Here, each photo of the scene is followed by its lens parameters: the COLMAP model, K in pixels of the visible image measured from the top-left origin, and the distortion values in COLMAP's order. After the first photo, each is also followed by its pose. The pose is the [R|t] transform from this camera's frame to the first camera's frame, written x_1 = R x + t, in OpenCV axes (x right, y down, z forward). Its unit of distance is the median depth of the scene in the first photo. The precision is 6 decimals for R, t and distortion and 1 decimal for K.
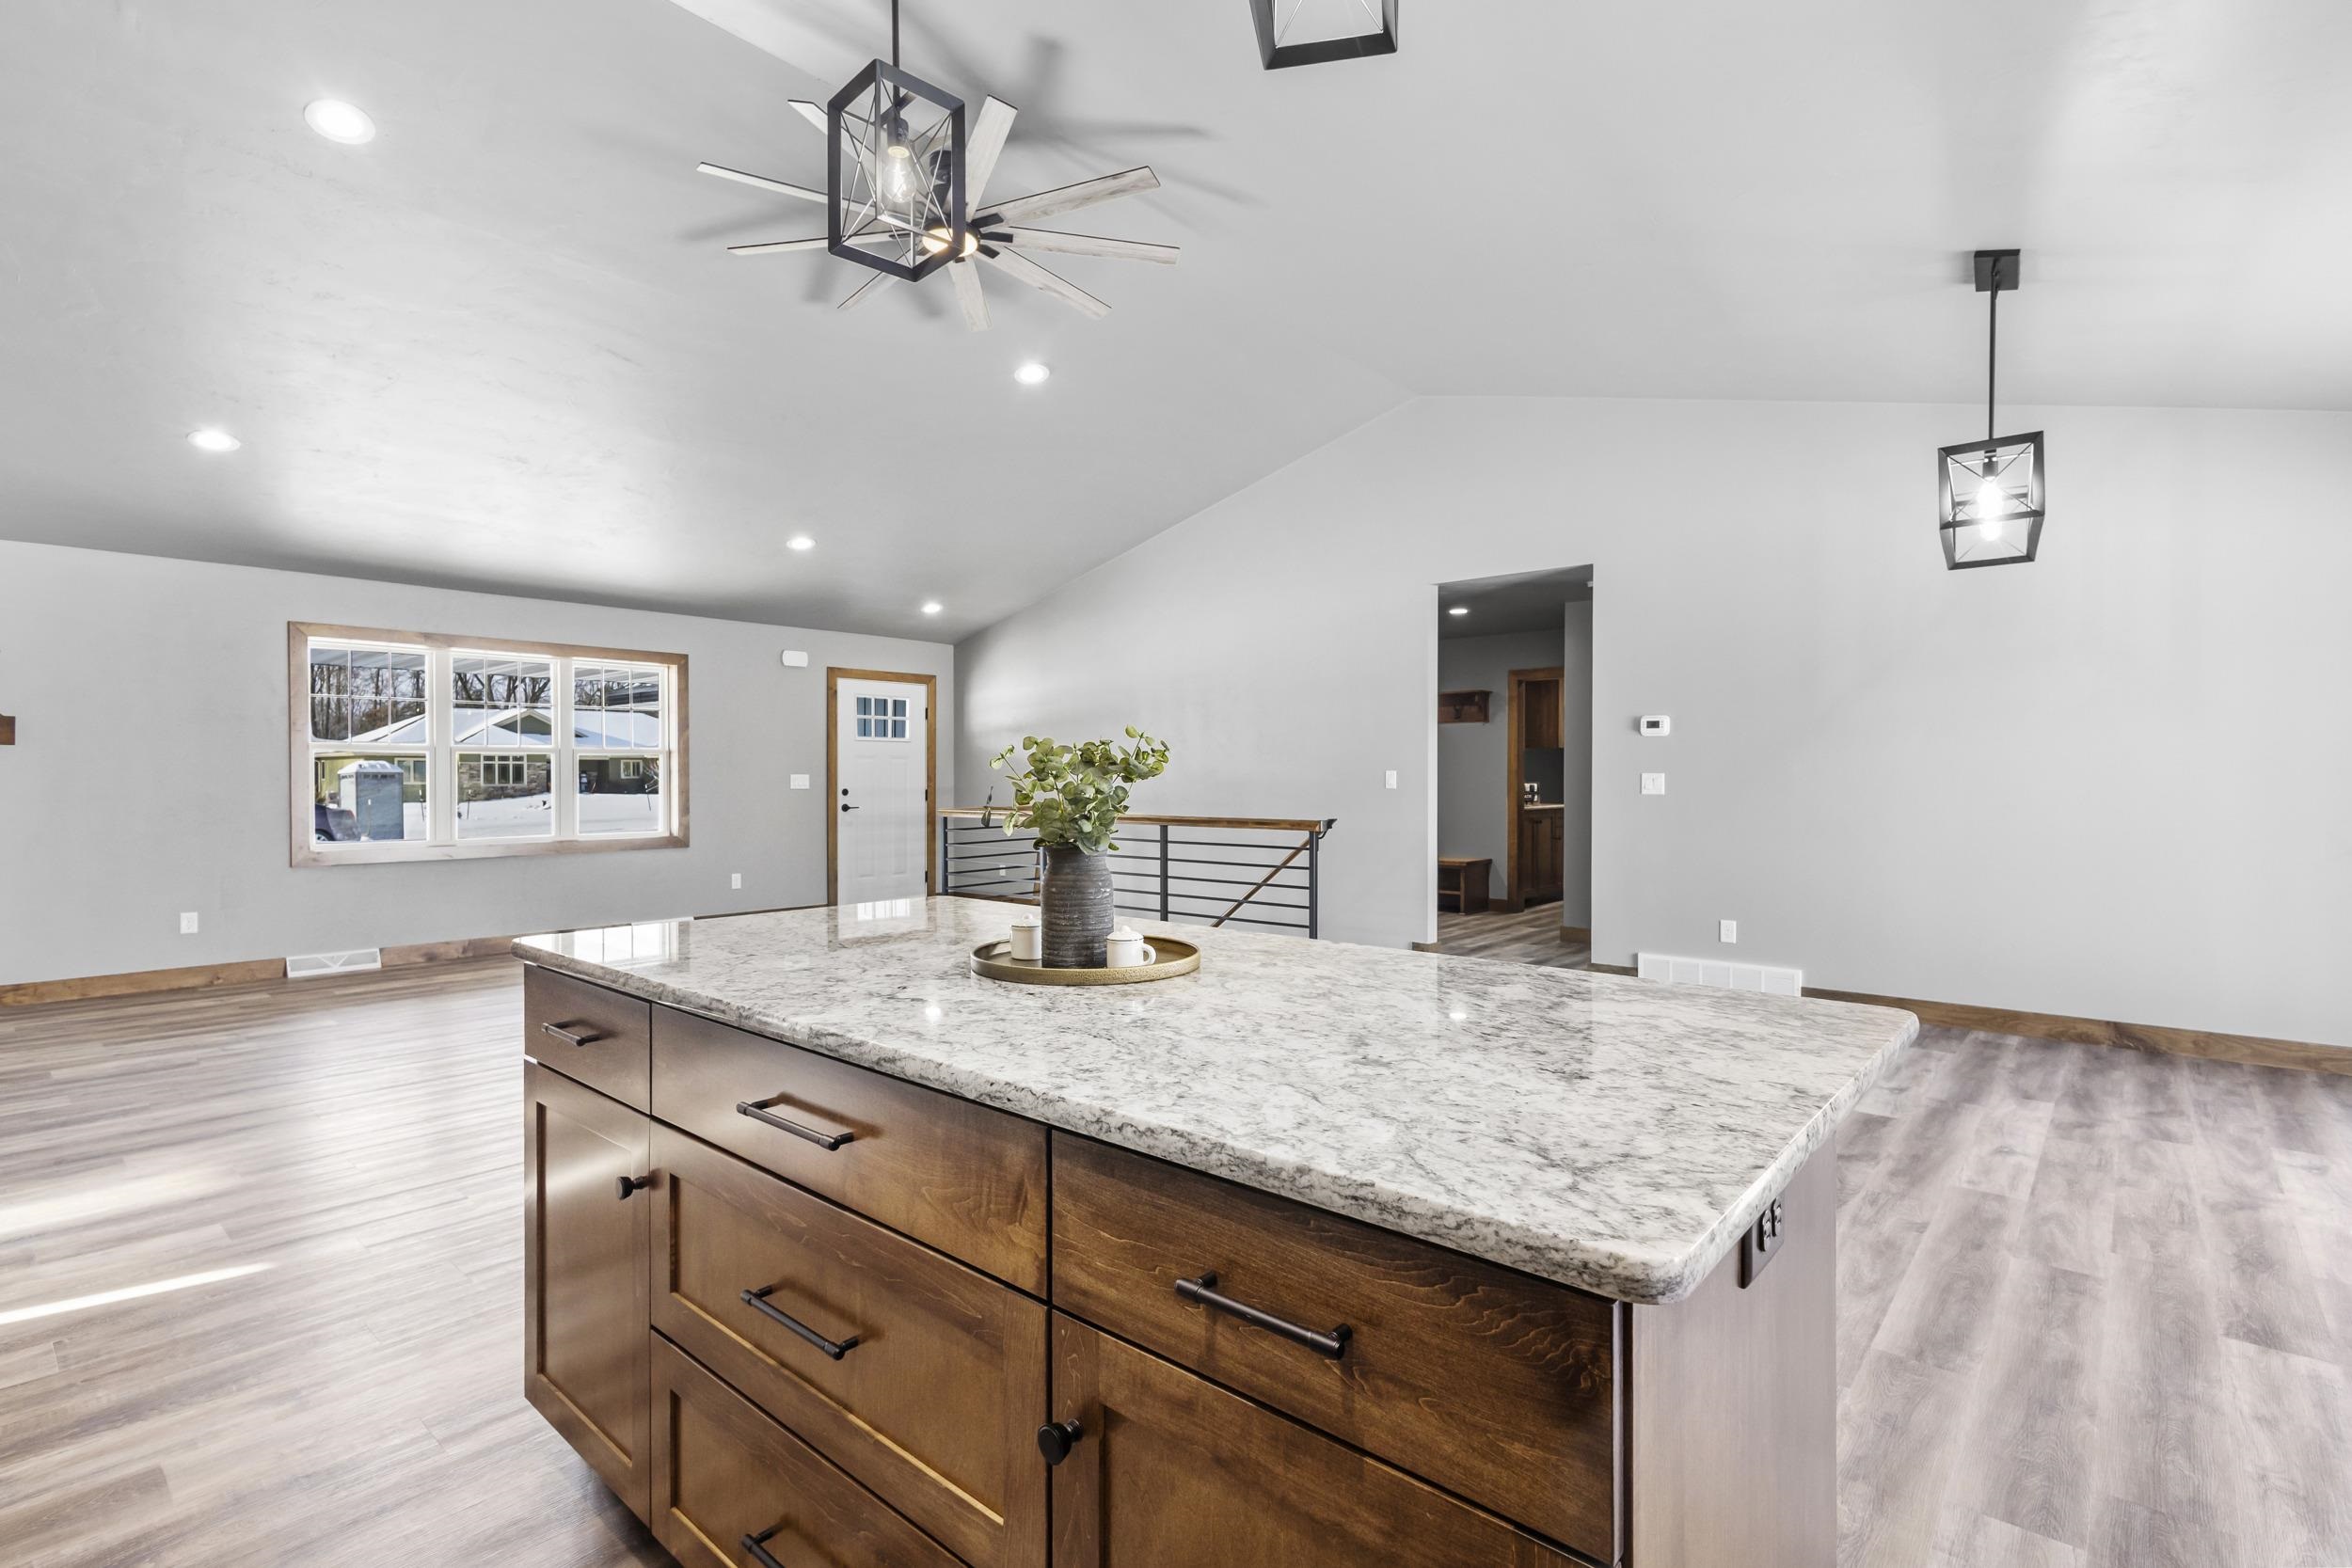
lens RADIAL K [[1082.6, 0, 1191.3], [0, 1082.6, 788.9], [0, 0, 1]] dist [0.018293, -0.007775]
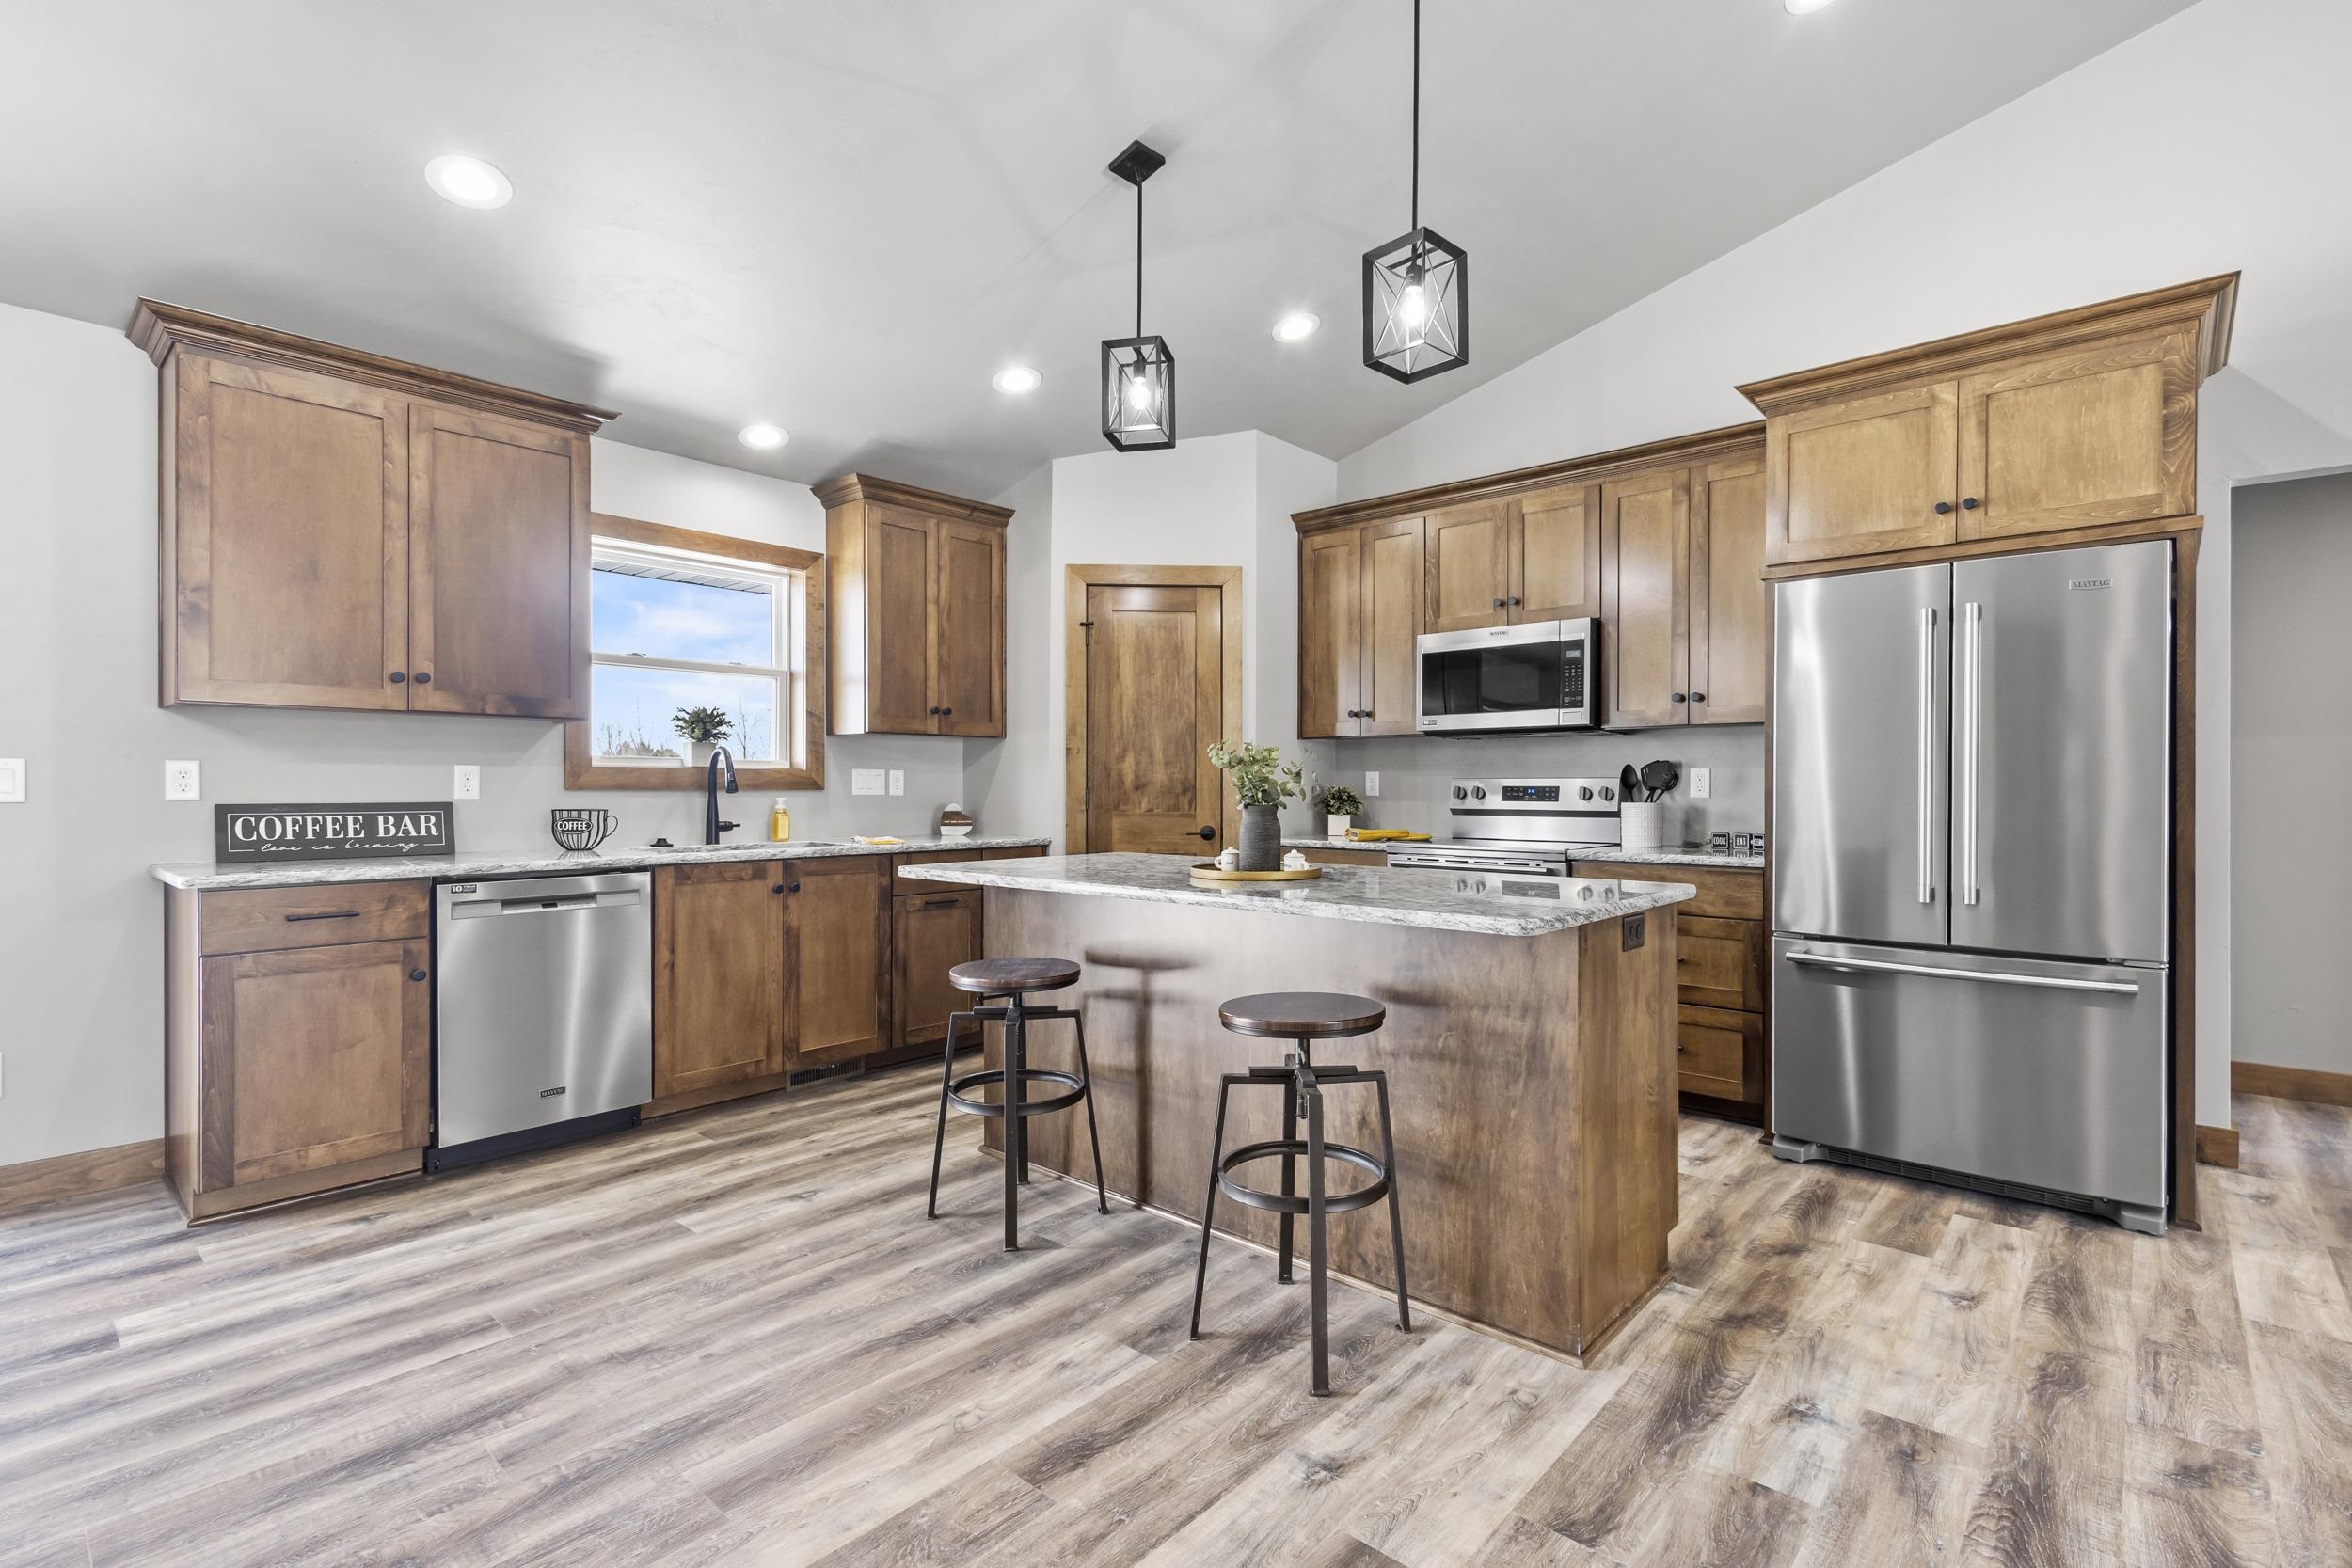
lens RADIAL K [[1082.6, 0, 1191.3], [0, 1082.6, 788.9], [0, 0, 1]] dist [0.018293, -0.007775]
pose [[-0.999954, 0.000881, 0.009500, -0.006105], [0.001003, 0.999917, 0.012870, -0.001498], [-0.009488, 0.012879, -0.999872, 1.443097]]
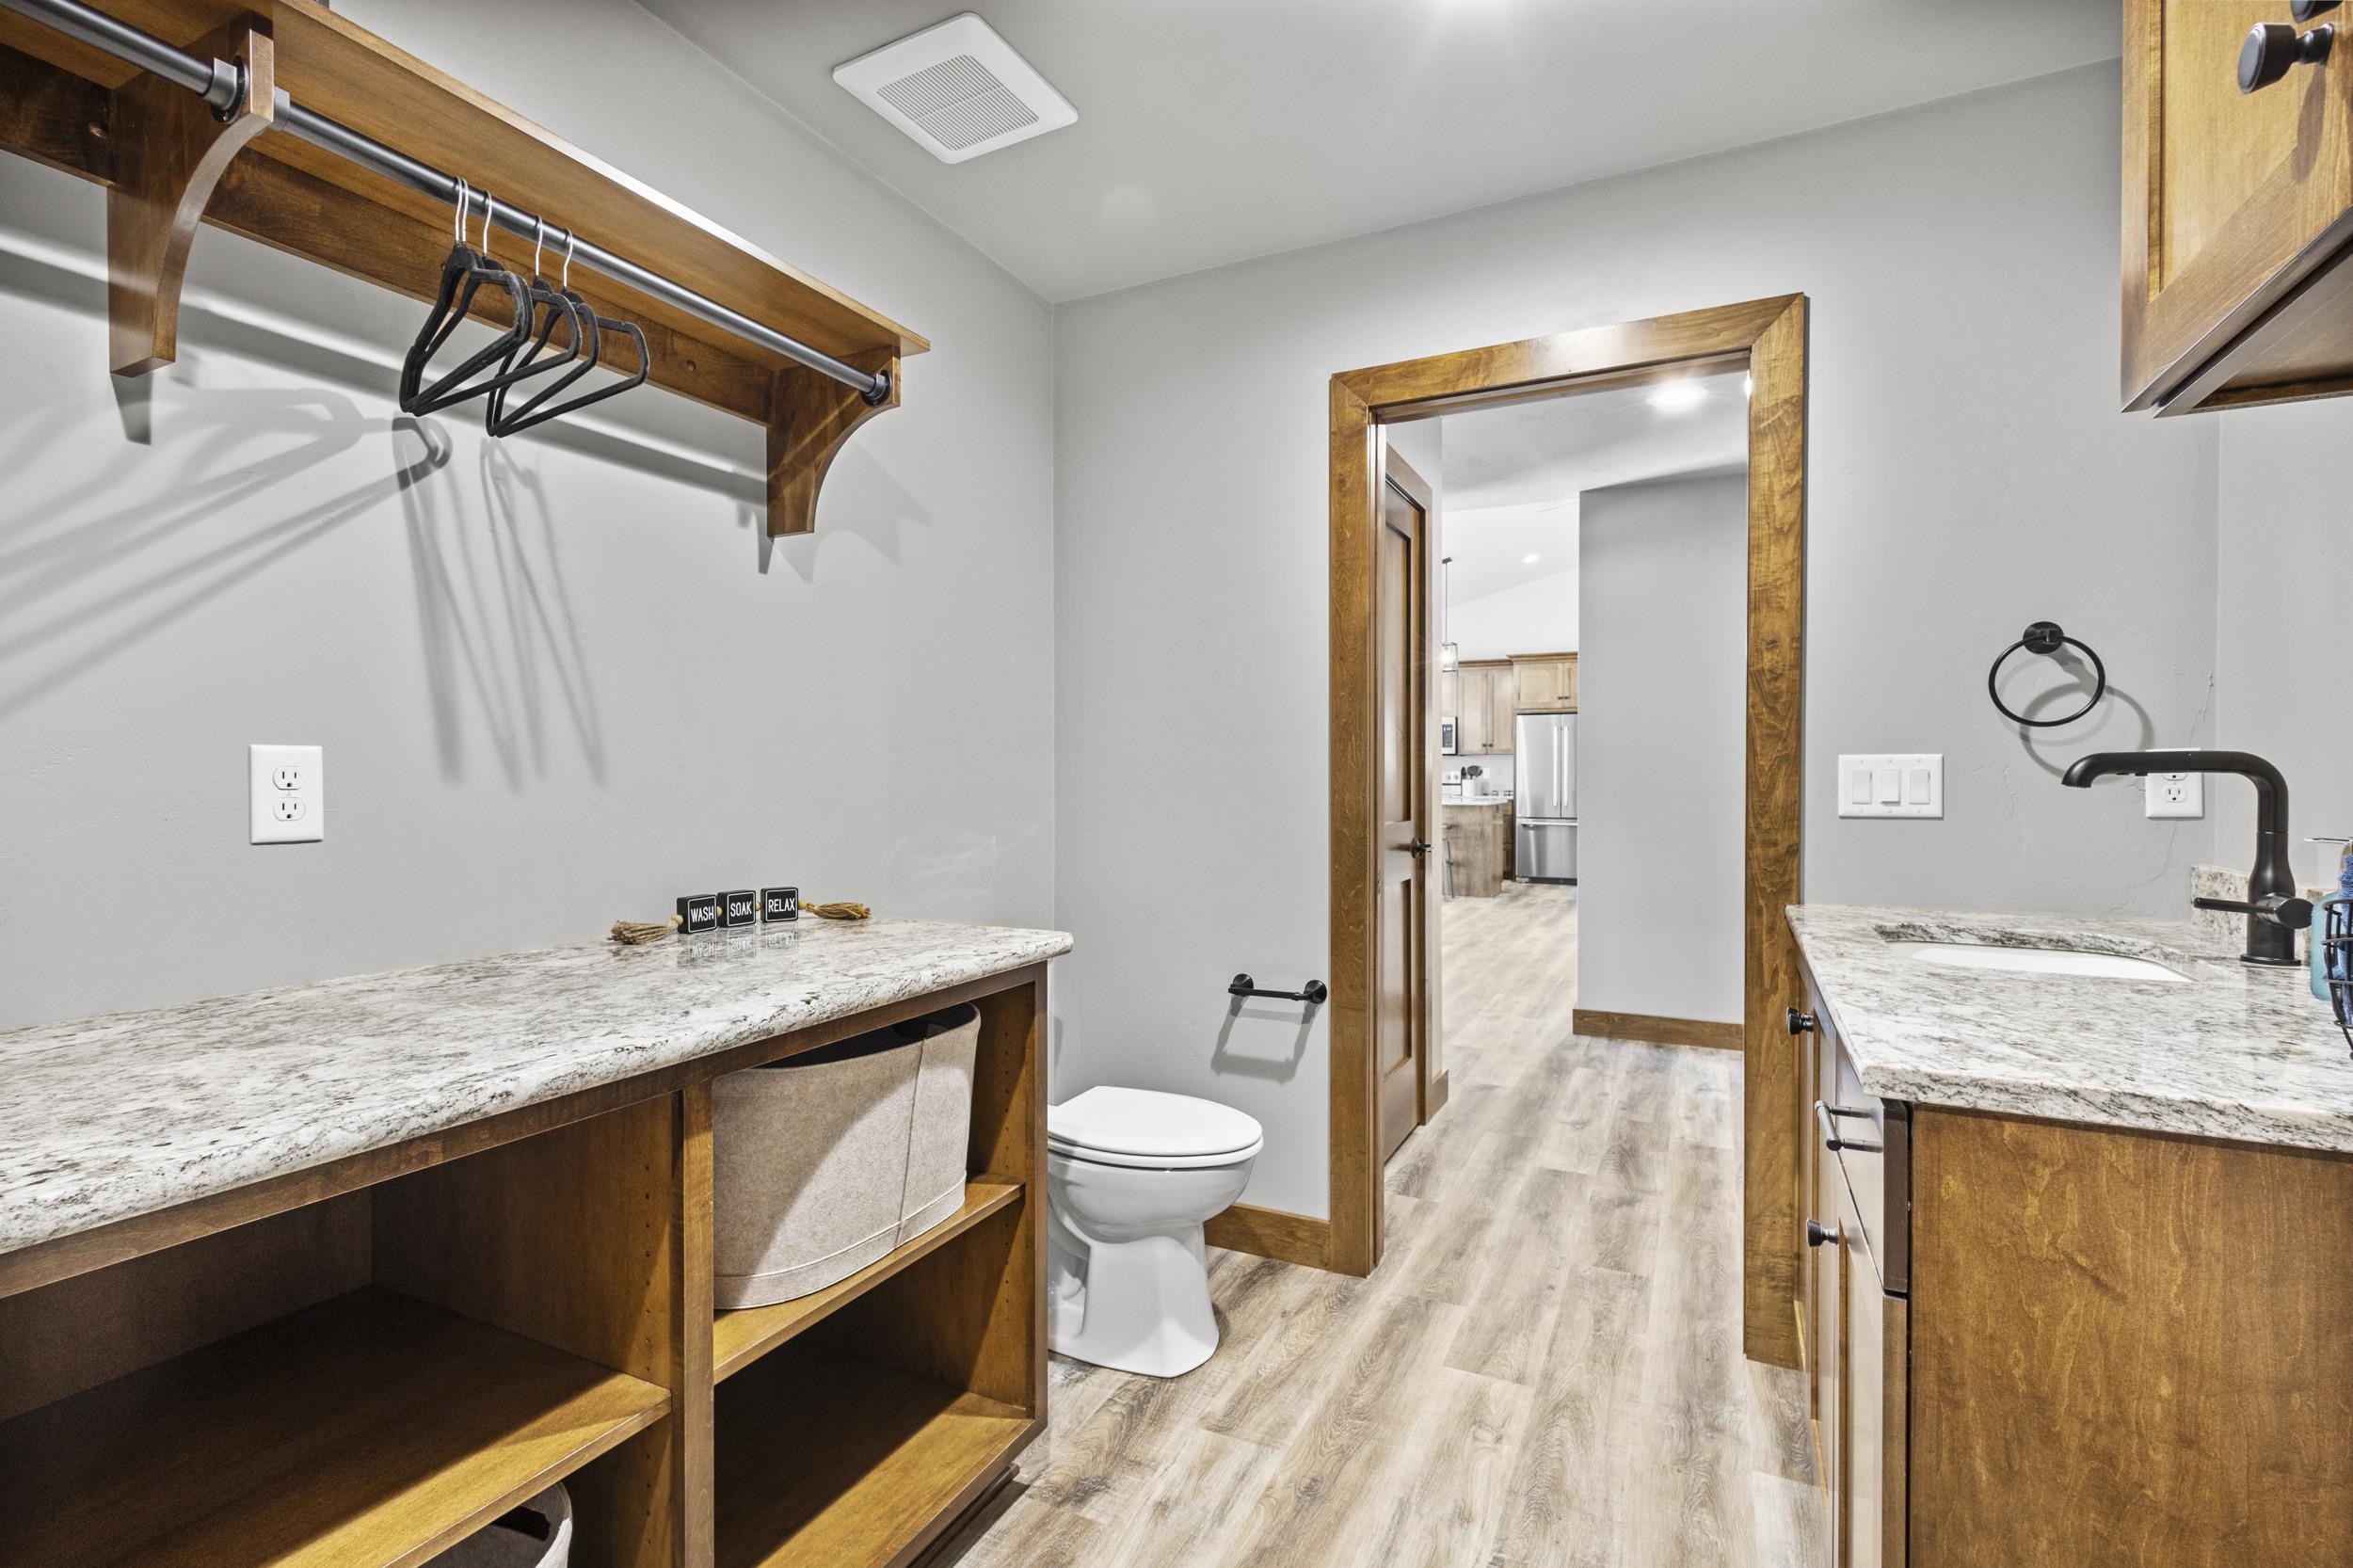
lens RADIAL K [[1090.3, 0, 1161.4], [0, 1090.3, 780.1], [0, 0, 1]] dist [0.003432, -0.000341]
pose [[-0.971864, 0.007322, -0.235431, 1.457674], [0.002600, 0.999789, 0.020362, -0.049378], [0.235530, 0.019177, -0.971678, 3.650696]]
